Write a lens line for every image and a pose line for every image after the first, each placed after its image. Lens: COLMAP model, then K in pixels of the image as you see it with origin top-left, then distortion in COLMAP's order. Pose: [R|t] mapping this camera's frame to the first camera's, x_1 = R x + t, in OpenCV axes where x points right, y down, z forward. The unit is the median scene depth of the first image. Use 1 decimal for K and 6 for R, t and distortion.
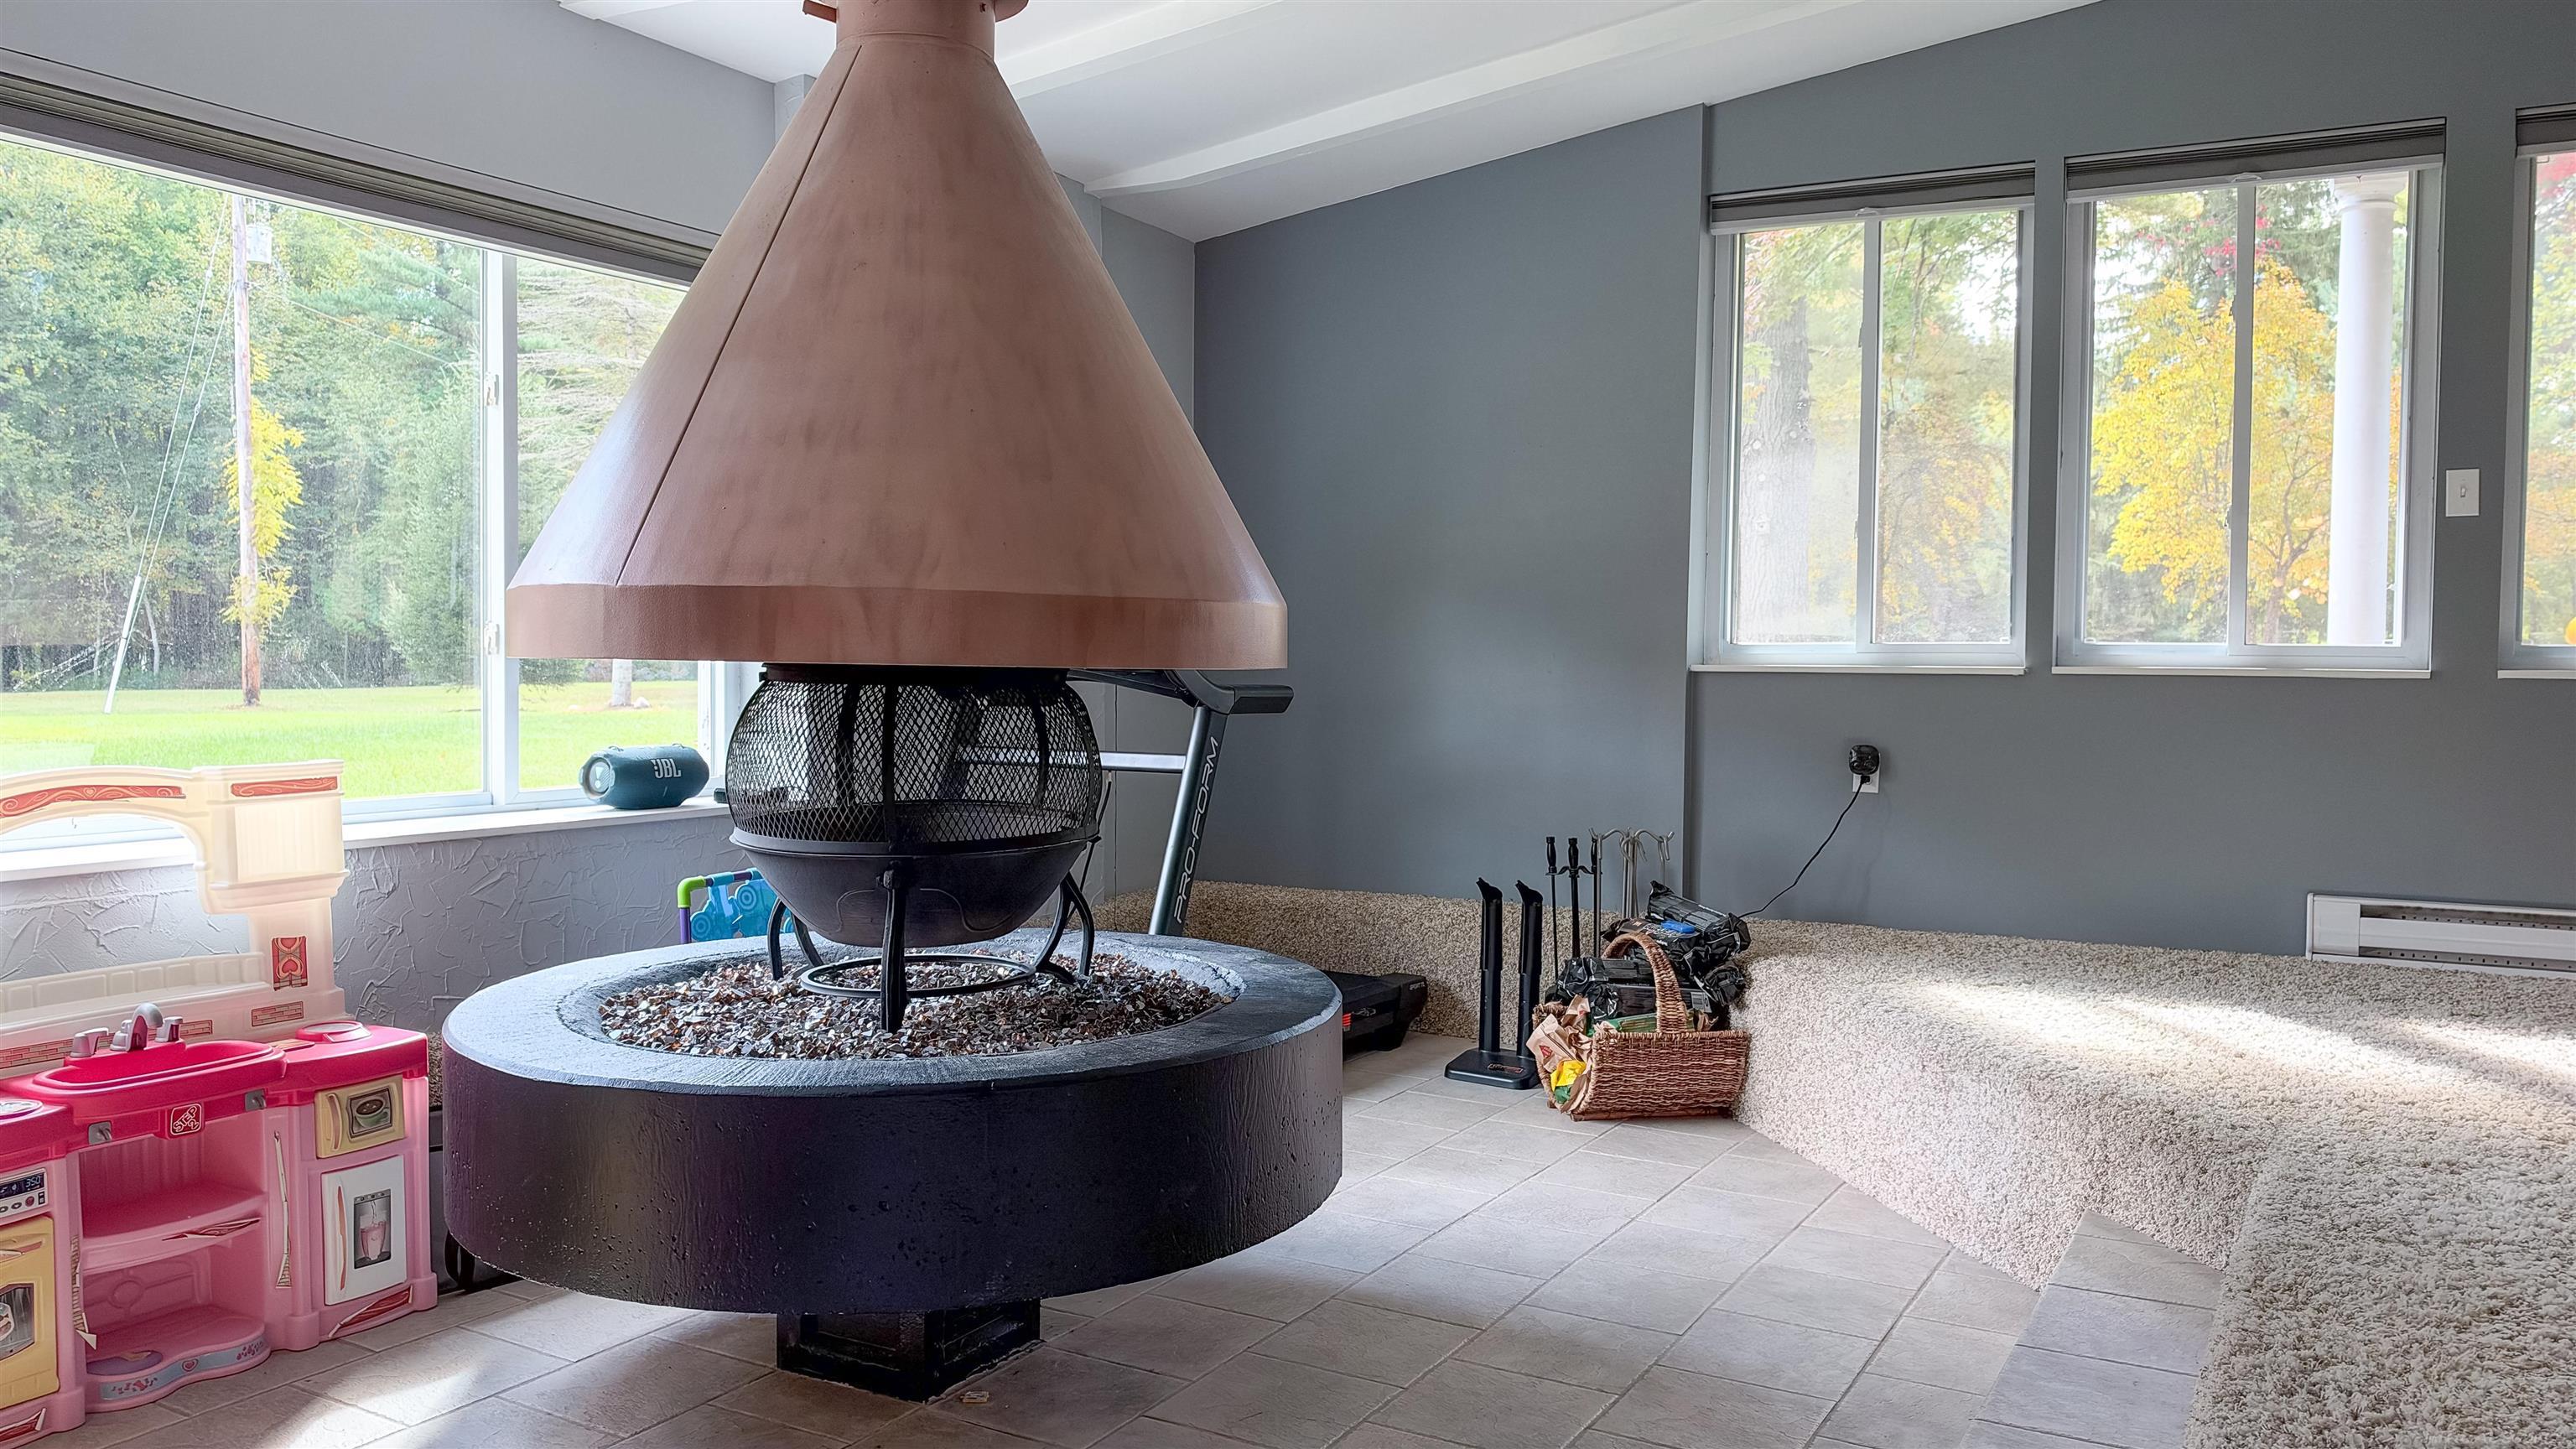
lens RADIAL K [[1907.1, 0, 1295.7], [0, 1907.1, 736.6], [0, 0, 1]] dist [0.001148, -0.002746]
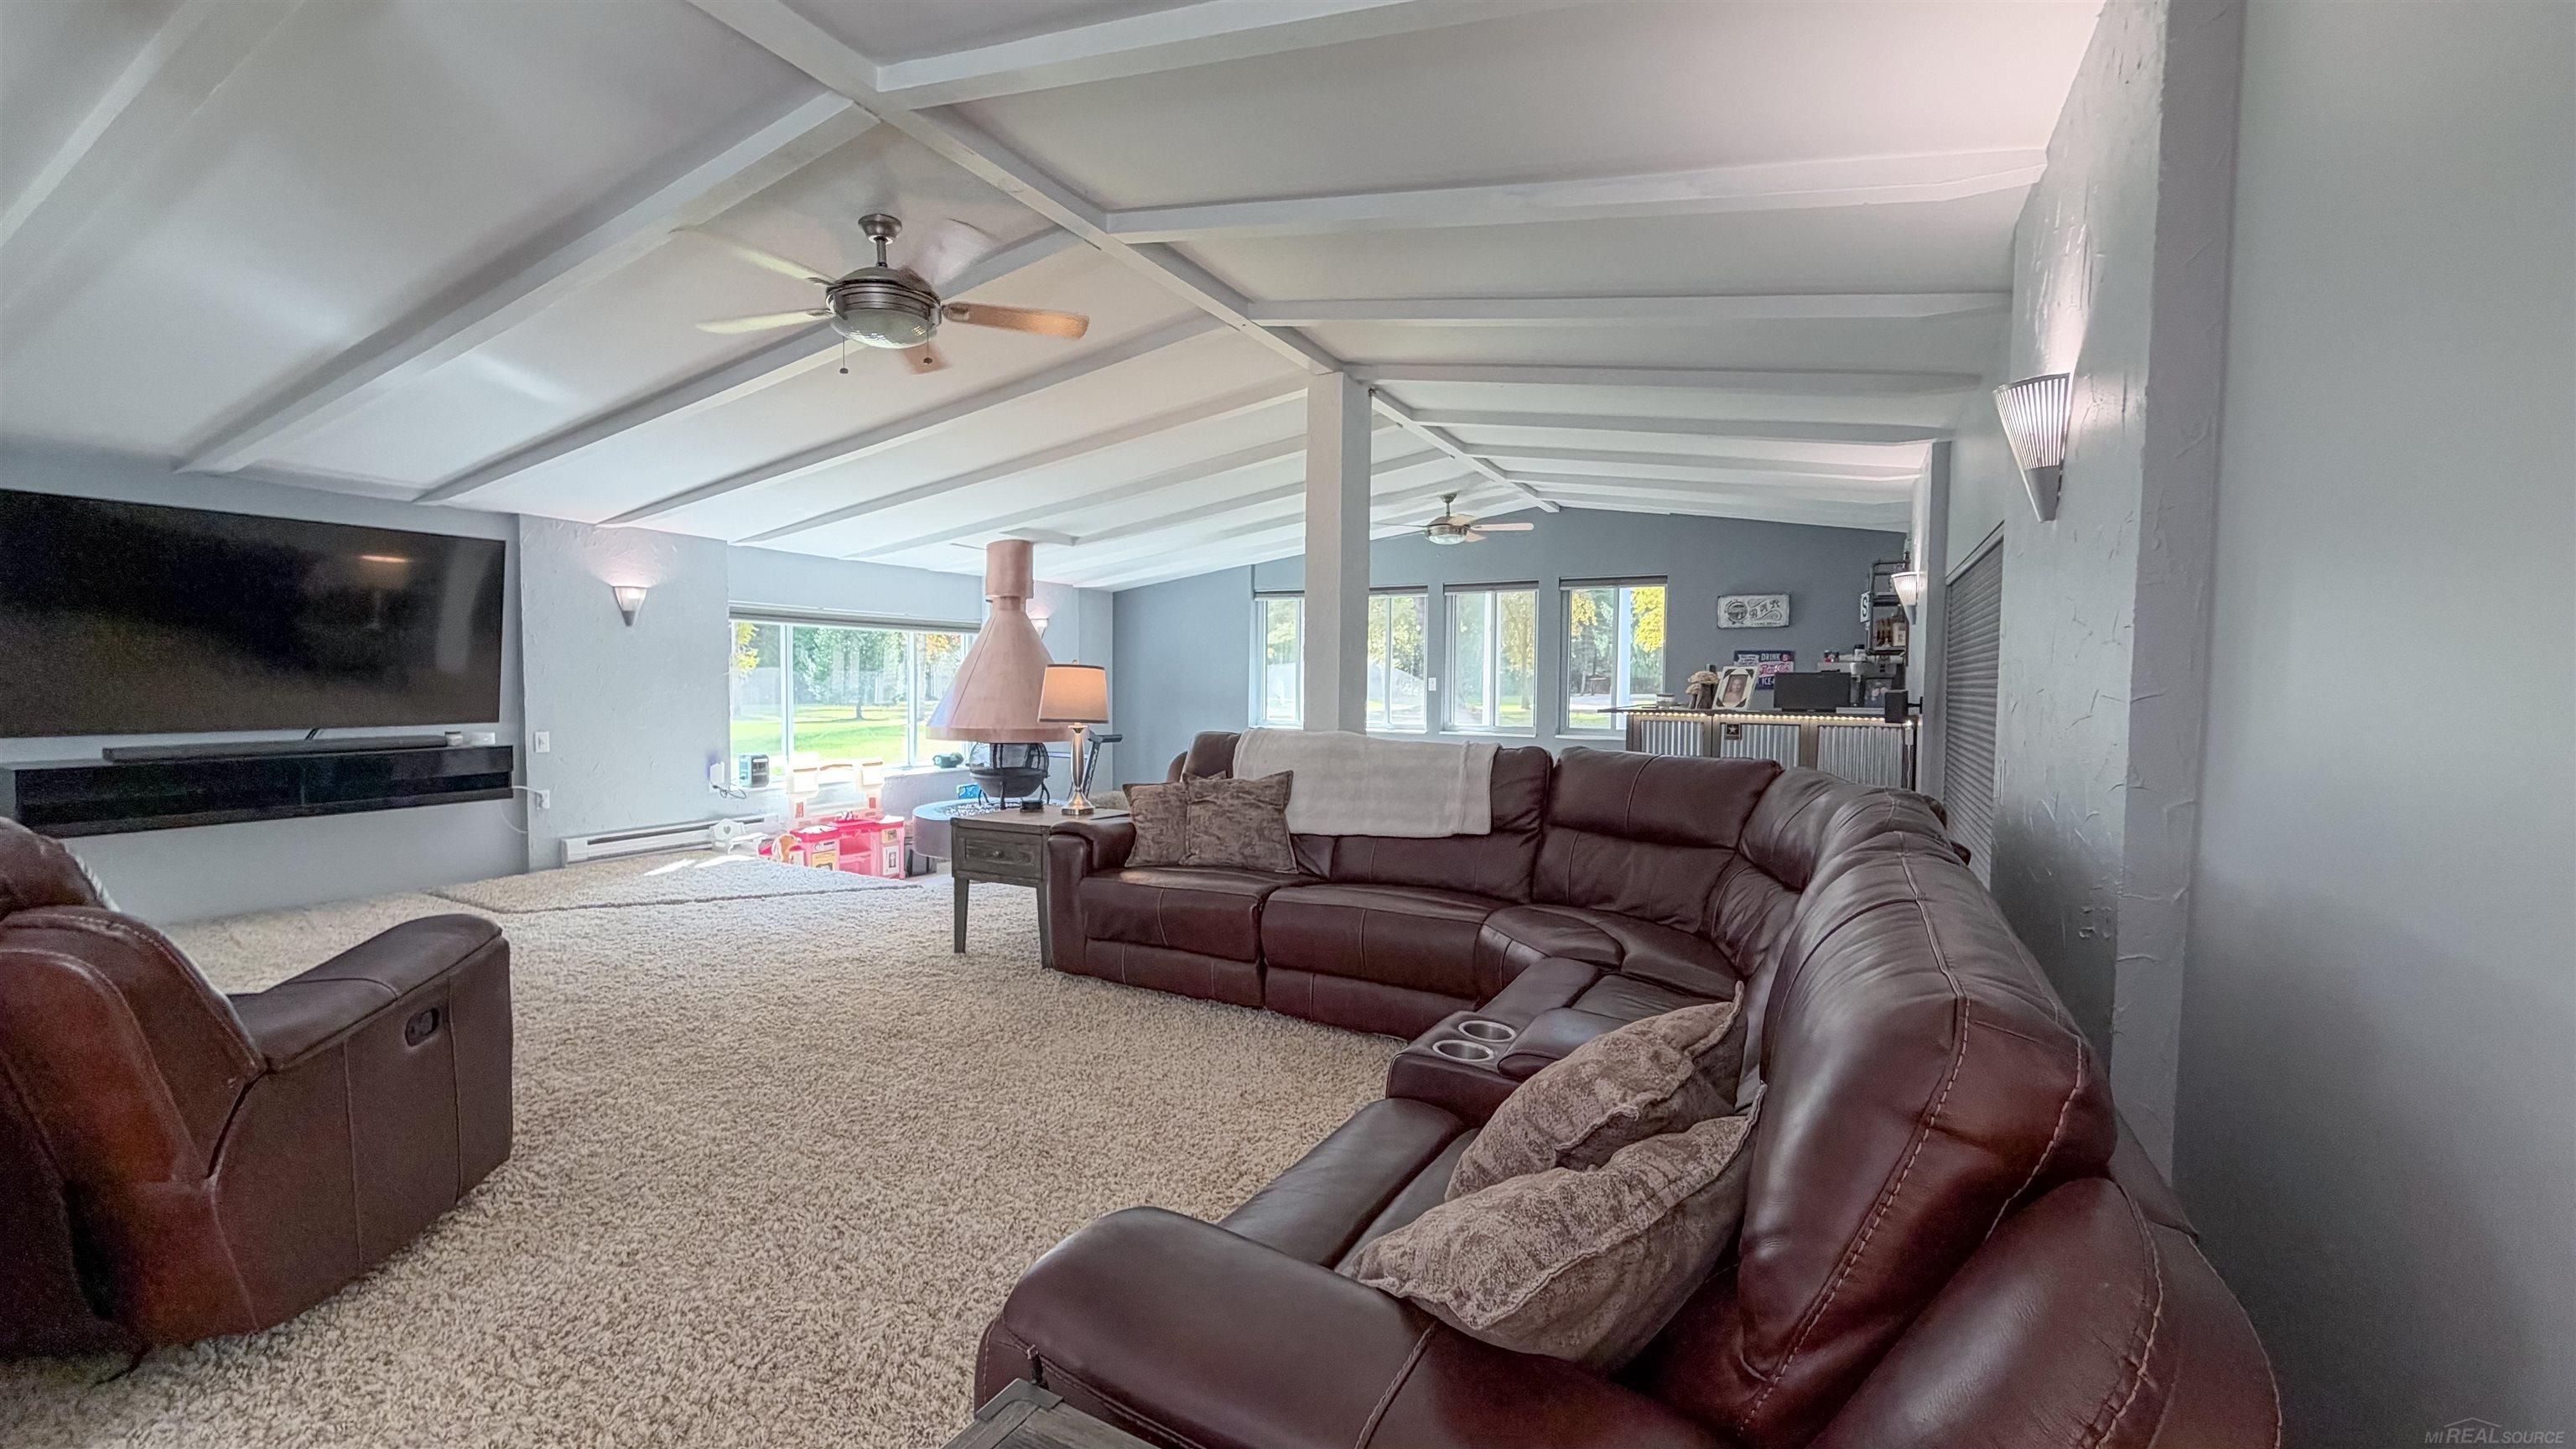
lens RADIAL K [[1031.1, 0, 1279.2], [0, 1031.1, 732.7], [0, 0, 1]] dist [0.000171, 0.000669]
pose [[0.999986, 0.000989, 0.005292, 0.297061], [-0.001023, 0.999979, 0.006445, -0.045702], [-0.005286, -0.006450, 0.999965, -1.016148]]
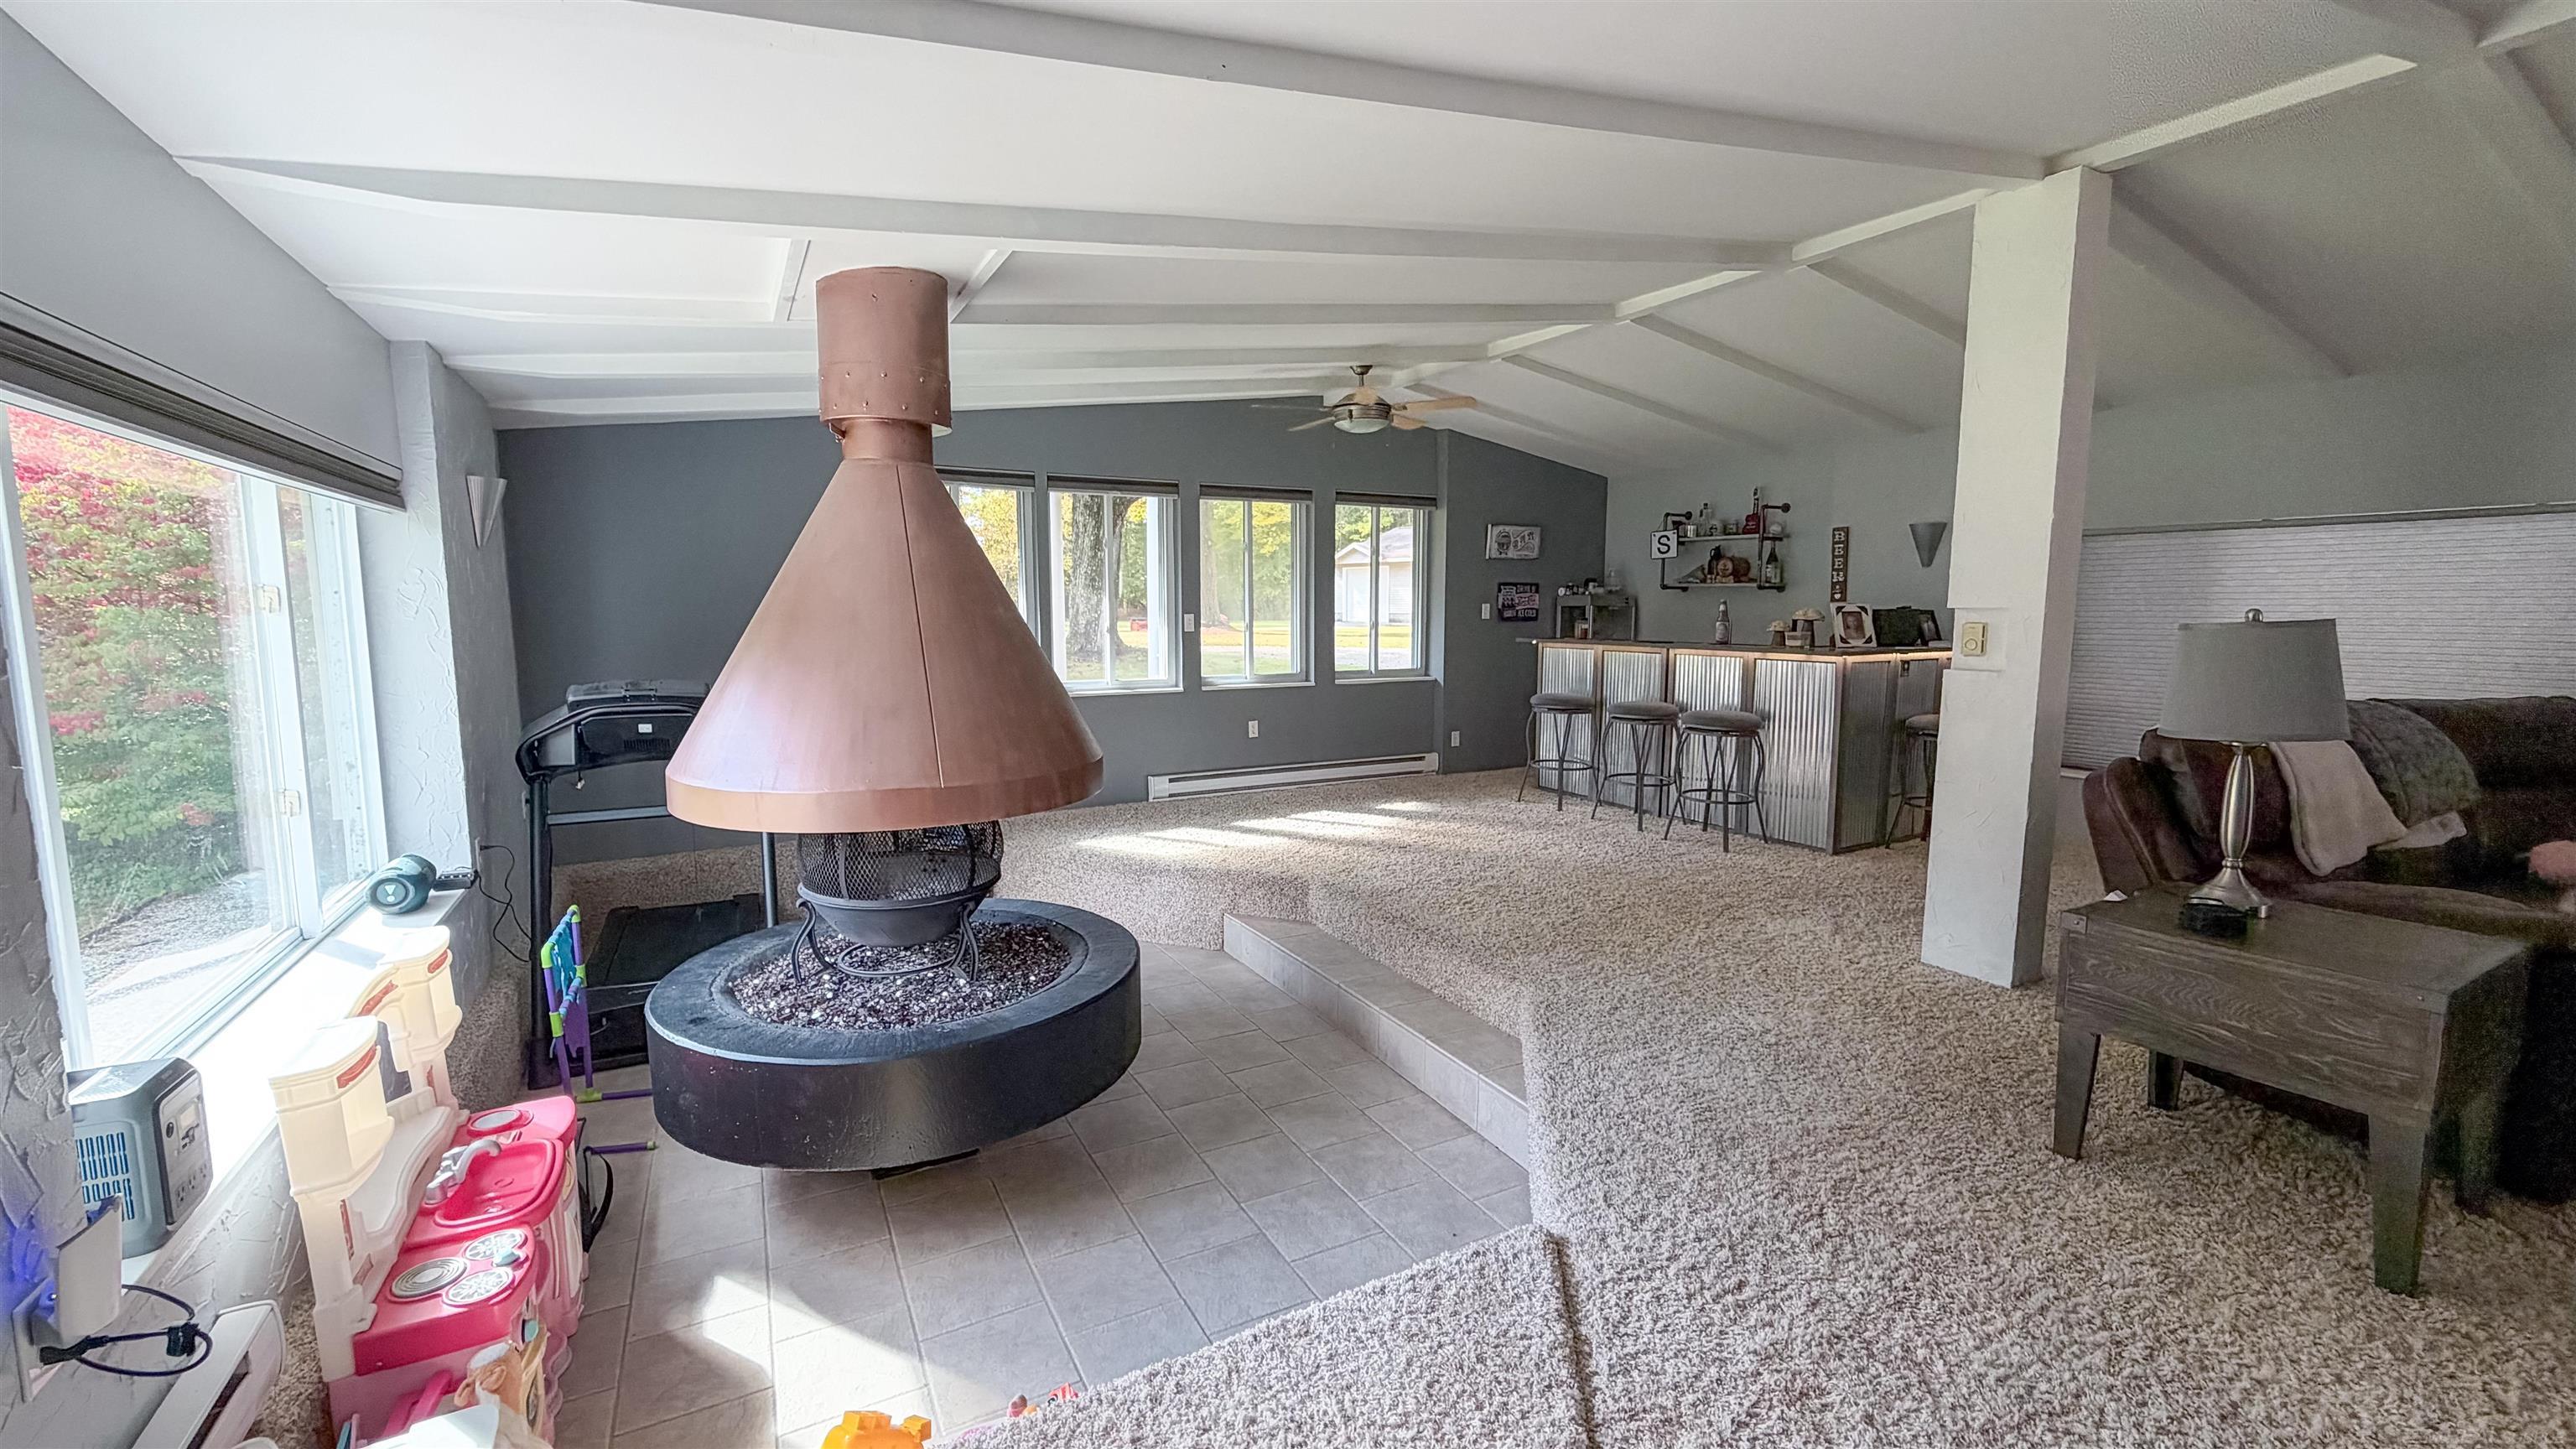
lens RADIAL K [[1031.1, 0, 1271.8], [0, 1031.1, 716.9], [0, 0, 1]] dist [0.000171, 0.000669]
pose [[0.541203, -0.101569, 0.834735, -0.557849], [0.038027, 0.994619, 0.096369, -0.129980], [-0.840032, -0.020413, 0.542153, 0.100688]]
